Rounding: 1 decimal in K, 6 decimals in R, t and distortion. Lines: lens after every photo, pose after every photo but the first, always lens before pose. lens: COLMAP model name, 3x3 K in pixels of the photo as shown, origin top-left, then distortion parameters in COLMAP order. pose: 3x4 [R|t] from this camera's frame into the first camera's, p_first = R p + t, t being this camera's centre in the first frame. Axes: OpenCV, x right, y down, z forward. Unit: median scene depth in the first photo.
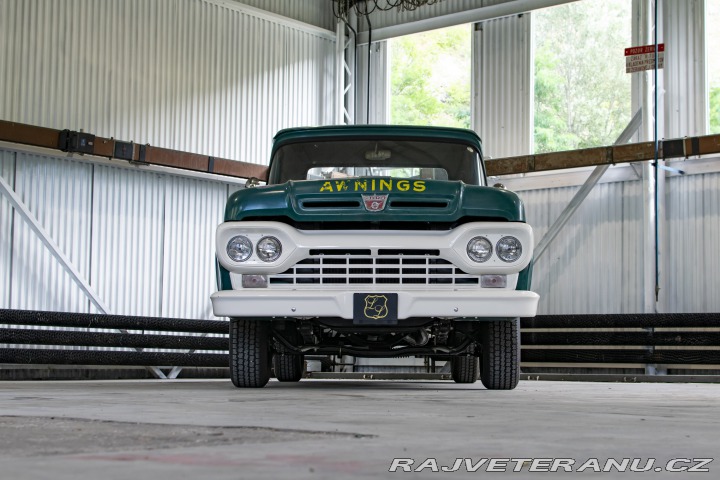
lens RADIAL K [[1264.7, 0, 363.9], [0, 1264.7, 239.9], [0, 0, 1]] dist [0.002347, -0.054742]
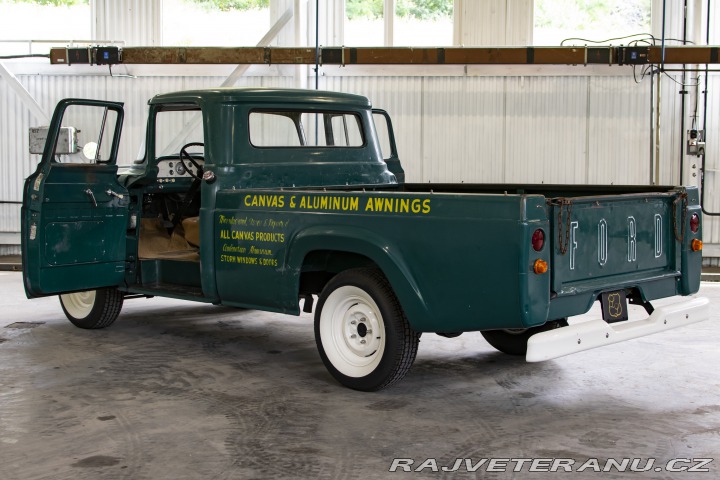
lens RADIAL K [[1124.5, 0, 329.2], [0, 1124.5, 238.8], [0, 0, 1]] dist [0.021152, 0.034421]
pose [[0.837101, -0.056891, 0.544082, -0.301702], [-0.049329, 0.982676, 0.178647, -0.091982], [-0.544819, -0.176384, 0.819793, 0.172744]]
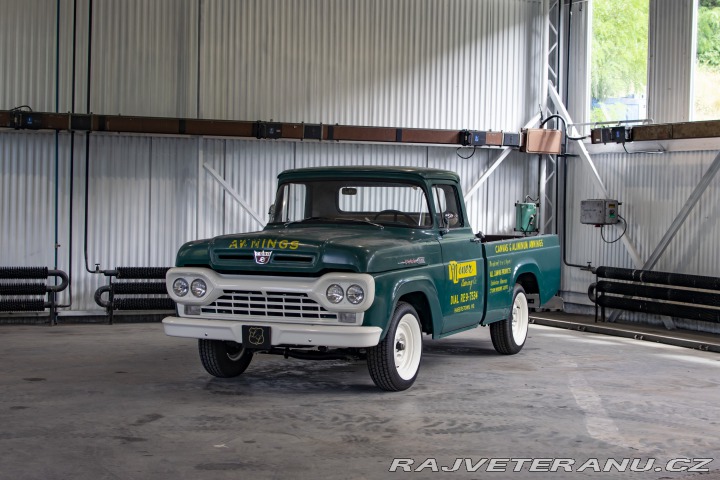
lens RADIAL K [[1286.8, 0, 343.9], [0, 1286.8, 226.2], [0, 0, 1]] dist [0.021223, 0.100302]
pose [[0.909128, 0.013043, -0.416312, 0.368736], [0.033099, 0.994086, 0.103425, -0.112783], [0.415199, -0.107806, 0.903320, -0.115296]]
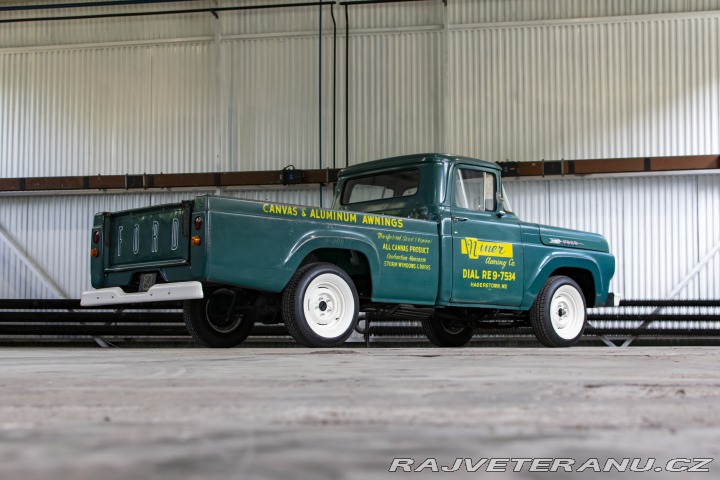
lens RADIAL K [[1210.0, 0, 360.5], [0, 1210.0, 253.3], [0, 0, 1]] dist [0.024075, 0.069981]
pose [[0.483352, -0.075822, -0.872136, 0.808754], [0.094706, 0.994924, -0.034009, 0.039455], [0.870288, -0.066158, 0.488079, 0.245207]]
